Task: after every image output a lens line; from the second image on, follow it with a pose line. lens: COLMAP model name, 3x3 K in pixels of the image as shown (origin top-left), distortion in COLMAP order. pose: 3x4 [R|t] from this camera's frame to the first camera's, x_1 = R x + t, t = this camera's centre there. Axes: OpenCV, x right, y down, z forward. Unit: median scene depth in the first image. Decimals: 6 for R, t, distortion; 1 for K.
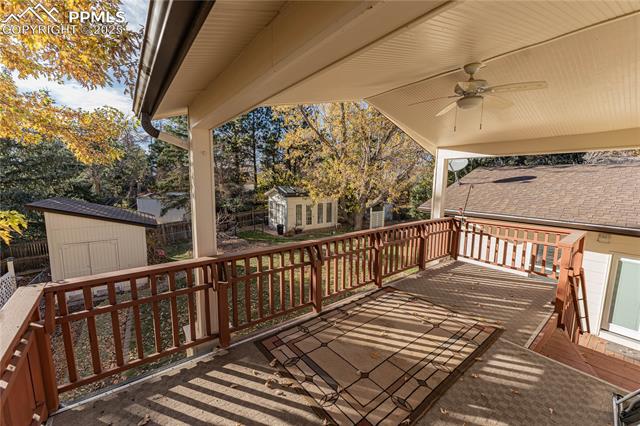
lens RADIAL K [[259.3, 0, 321.1], [0, 259.3, 212.0], [0, 0, 1]] dist [0.001196, 0.000042]
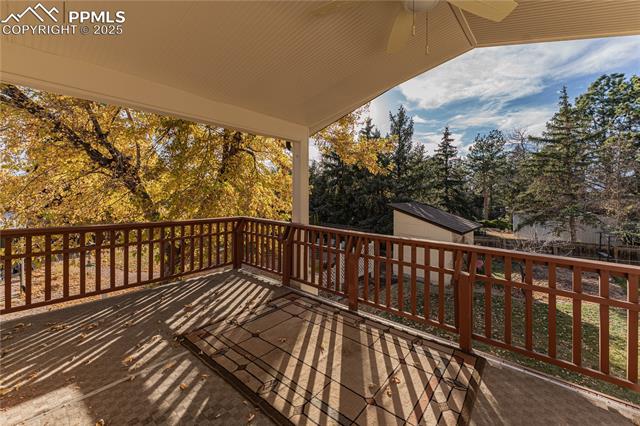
lens RADIAL K [[259.3, 0, 331.6], [0, 259.3, 193.1], [0, 0, 1]] dist [0.001196, 0.000042]
pose [[0.240254, 0.000717, -0.970710, 0.975634], [-0.137076, 0.990004, -0.033195, -0.001578], [0.960983, 0.141036, 0.237950, 0.687533]]
